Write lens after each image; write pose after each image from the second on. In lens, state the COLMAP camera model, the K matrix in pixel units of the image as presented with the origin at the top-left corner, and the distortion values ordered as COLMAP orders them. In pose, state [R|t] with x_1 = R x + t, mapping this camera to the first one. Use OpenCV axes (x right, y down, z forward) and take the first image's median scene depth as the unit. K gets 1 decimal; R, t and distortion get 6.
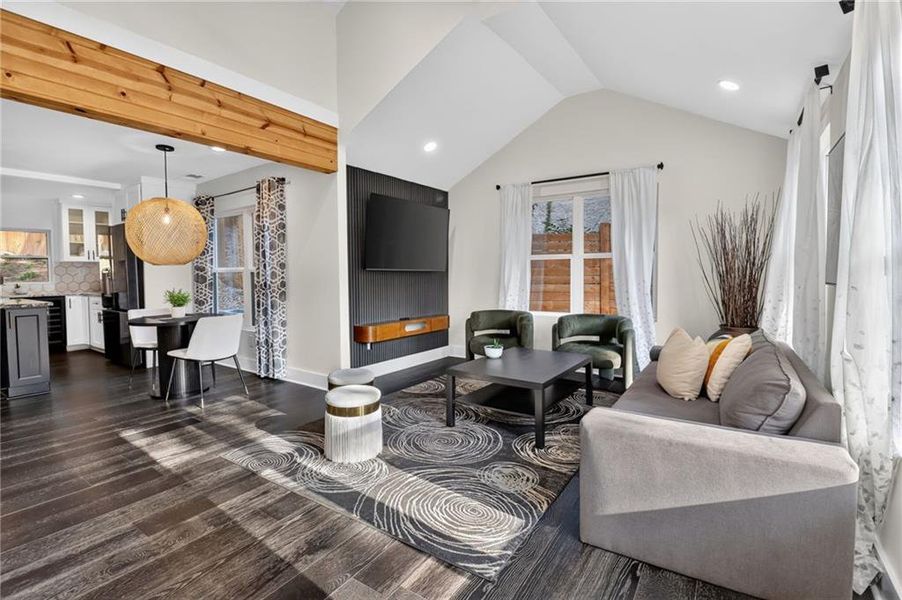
lens RADIAL K [[415.6, 0, 448.0], [0, 415.6, 291.8], [0, 0, 1]] dist [-0.004724, -0.009234]
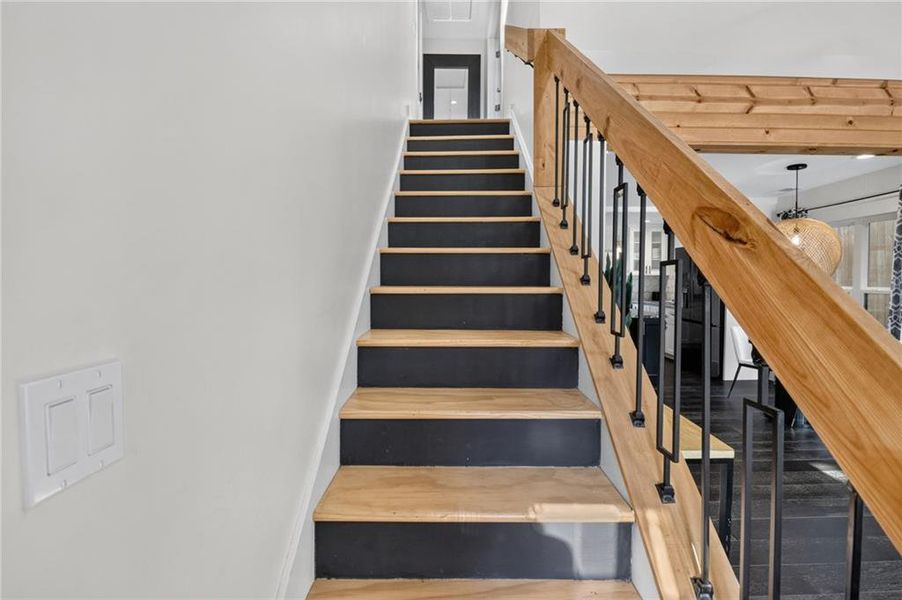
lens RADIAL K [[415.6, 0, 451.7], [0, 415.6, 287.9], [0, 0, 1]] dist [-0.004724, -0.009234]
pose [[0.558294, 0.031026, -0.829063, -0.334058], [-0.043814, 0.999009, 0.007881, -0.036391], [0.828485, 0.031925, 0.559100, -0.209456]]
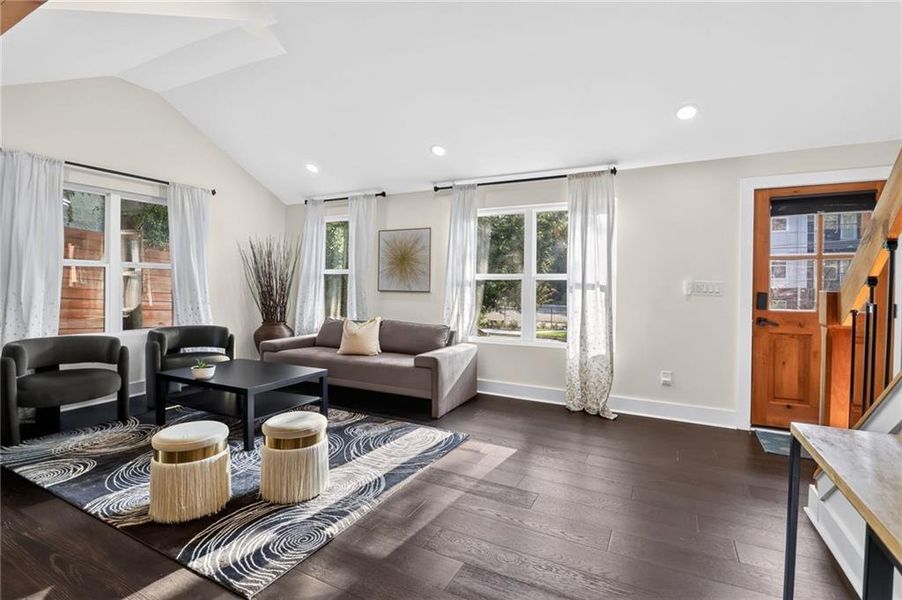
lens RADIAL K [[415.6, 0, 457.5], [0, 415.6, 292.1], [0, 0, 1]] dist [-0.004724, -0.009234]
pose [[-0.122551, -0.015955, 0.992334, -0.803999], [0.037407, 0.999086, 0.020683, -0.026894], [-0.991757, 0.039655, -0.121842, 0.529623]]
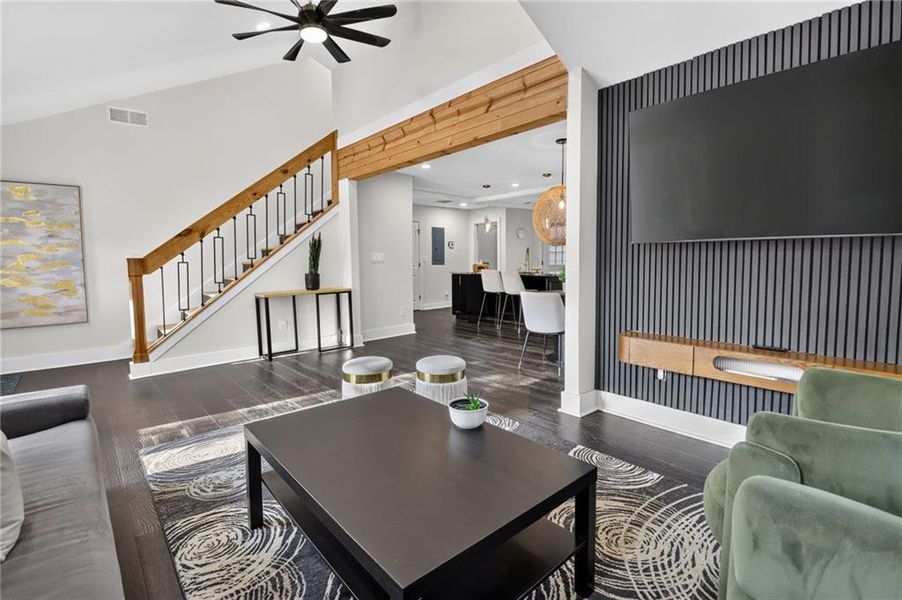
lens RADIAL K [[422.4, 0, 454.1], [0, 422.4, 284.5], [0, 0, 1]] dist [-0.001116, -0.000740]
pose [[-0.244908, 0.065490, -0.967332, 0.541998], [-0.031536, 0.996650, 0.075459, -0.035768], [0.969033, 0.048986, -0.242022, 1.039737]]
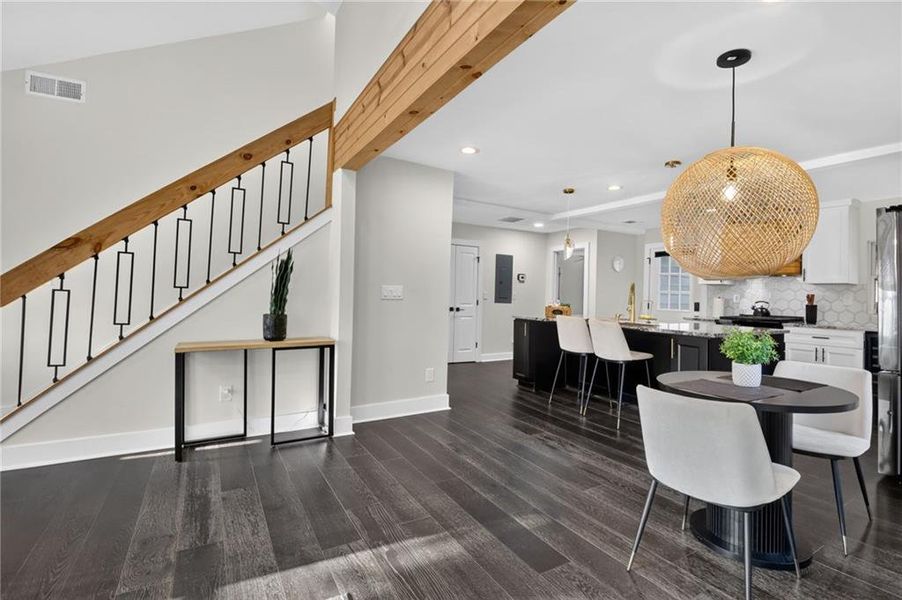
lens RADIAL K [[415.6, 0, 450.4], [0, 415.6, 288.8], [0, 0, 1]] dist [-0.004724, -0.009234]
pose [[-0.440993, -0.013111, -0.897415, -0.061762], [-0.063078, 0.997874, 0.016418, -0.041621], [0.895291, 0.063848, -0.440882, 0.952286]]
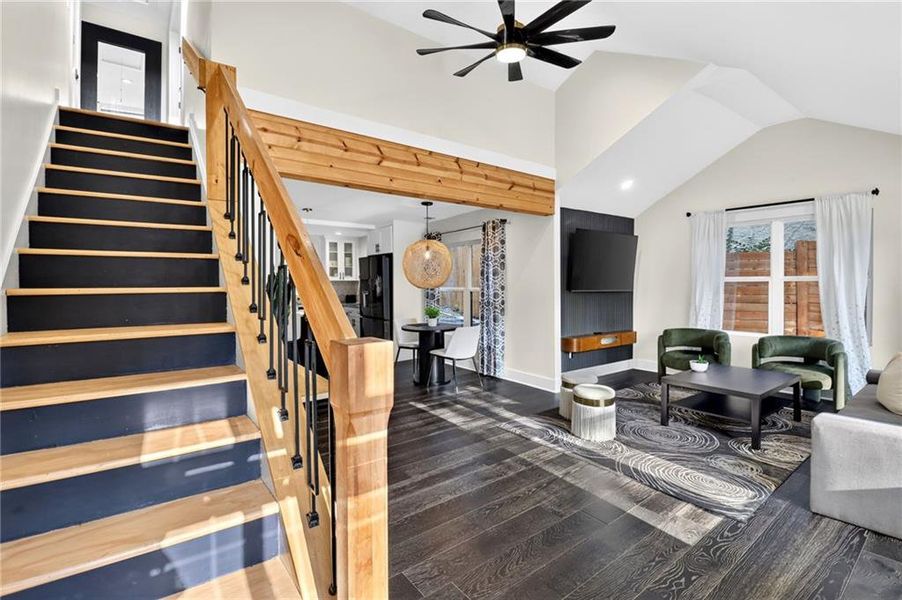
lens RADIAL K [[415.6, 0, 451.3], [0, 415.6, 289.2], [0, 0, 1]] dist [-0.004724, -0.009234]
pose [[0.948896, 0.006809, -0.315516, -0.170869], [-0.016244, 0.999496, -0.027284, -0.024737], [0.315171, 0.031015, 0.948528, -0.293776]]
